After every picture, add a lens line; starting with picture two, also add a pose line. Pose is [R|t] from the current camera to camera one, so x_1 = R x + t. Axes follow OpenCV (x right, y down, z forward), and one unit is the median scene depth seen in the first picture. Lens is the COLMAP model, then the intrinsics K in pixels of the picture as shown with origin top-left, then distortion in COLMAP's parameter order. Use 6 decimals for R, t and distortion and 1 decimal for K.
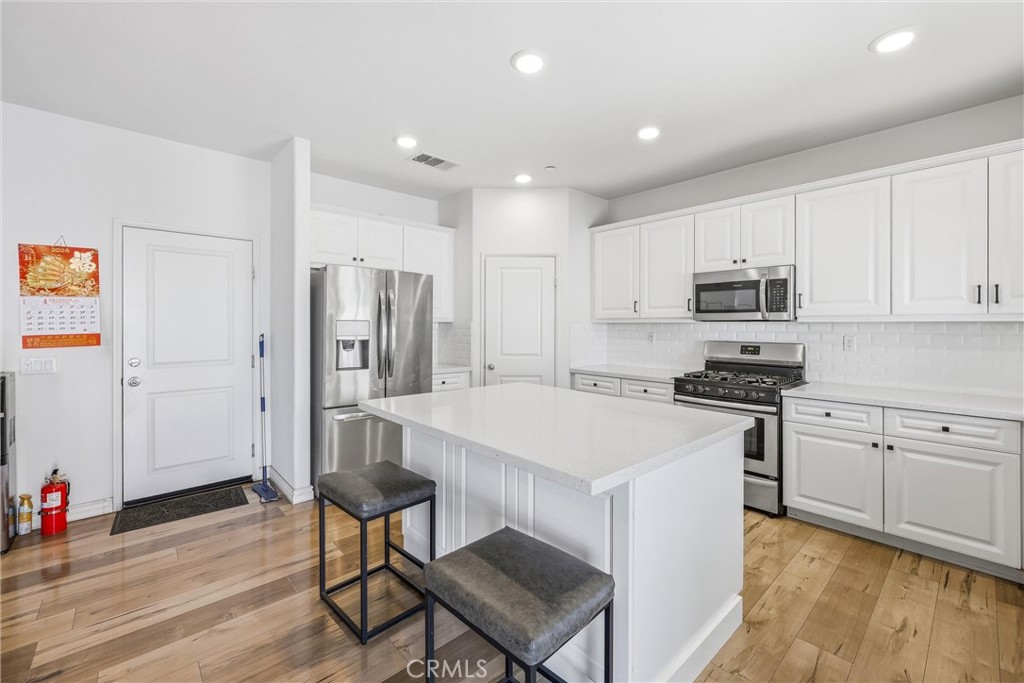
lens RADIAL K [[425.6, 0, 511.0], [0, 425.6, 326.9], [0, 0, 1]] dist [-0.001867, -0.000396]
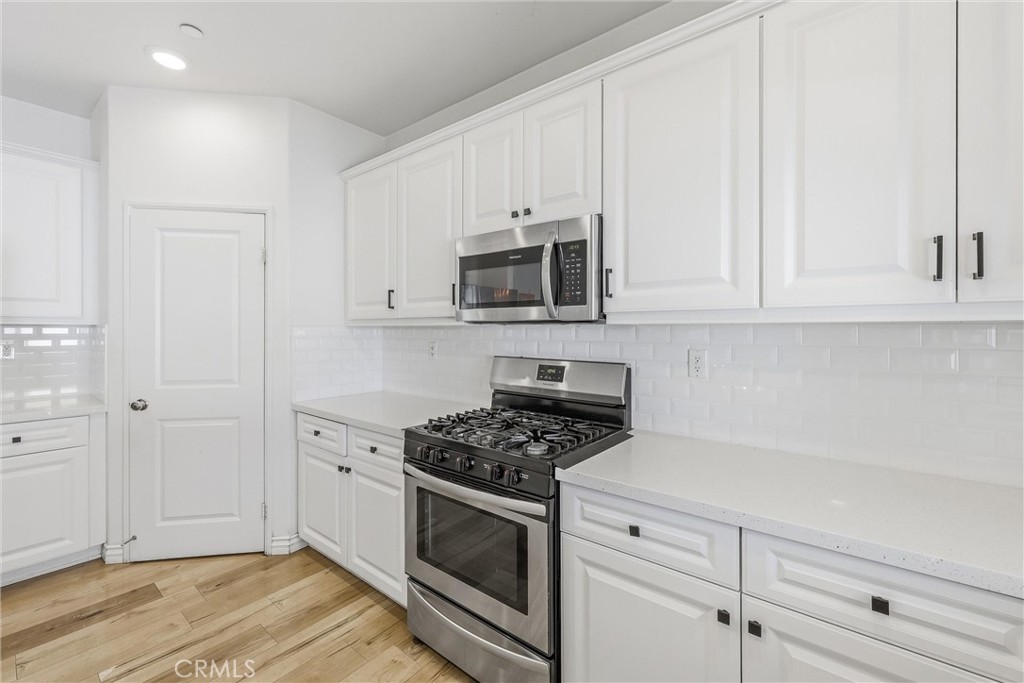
lens RADIAL K [[421.6, 0, 513.6], [0, 421.6, 330.7], [0, 0, 1]] dist [-0.000155, -0.000176]
pose [[0.985976, -0.001334, 0.166882, 0.454050], [0.001472, 0.999999, -0.000704, -0.003177], [-0.166881, 0.000940, 0.985977, 0.485549]]
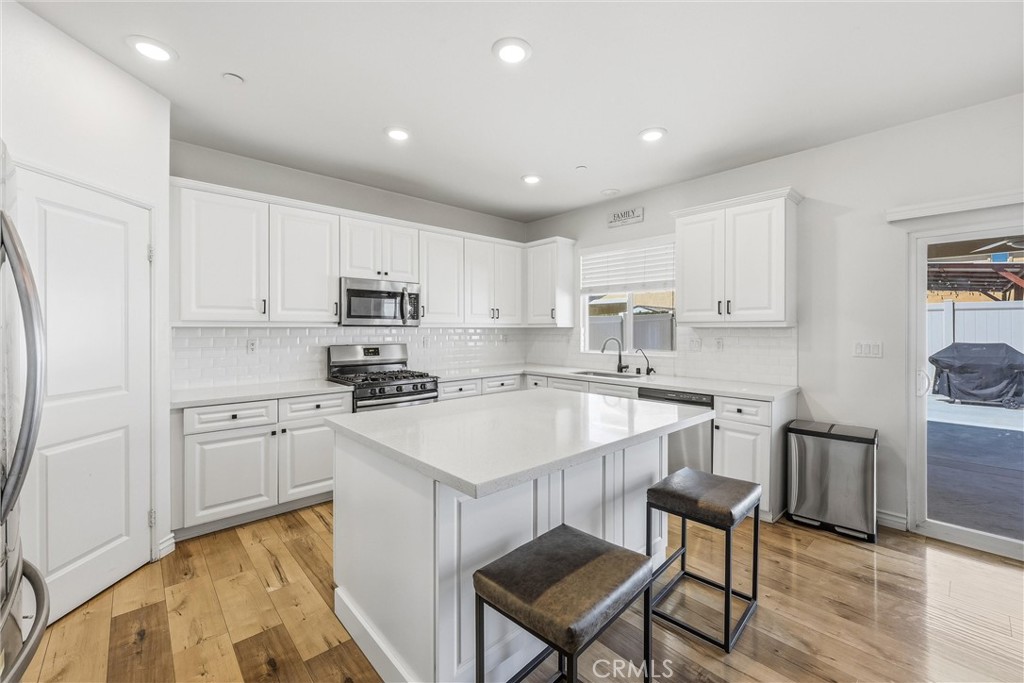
lens RADIAL K [[421.6, 0, 513.6], [0, 421.6, 330.7], [0, 0, 1]] dist [-0.000155, -0.000176]
pose [[-0.005689, -0.003498, 0.999978, -0.602322], [0.008053, 0.999961, 0.003544, -0.002657], [-0.999951, 0.008073, -0.005661, 0.681532]]
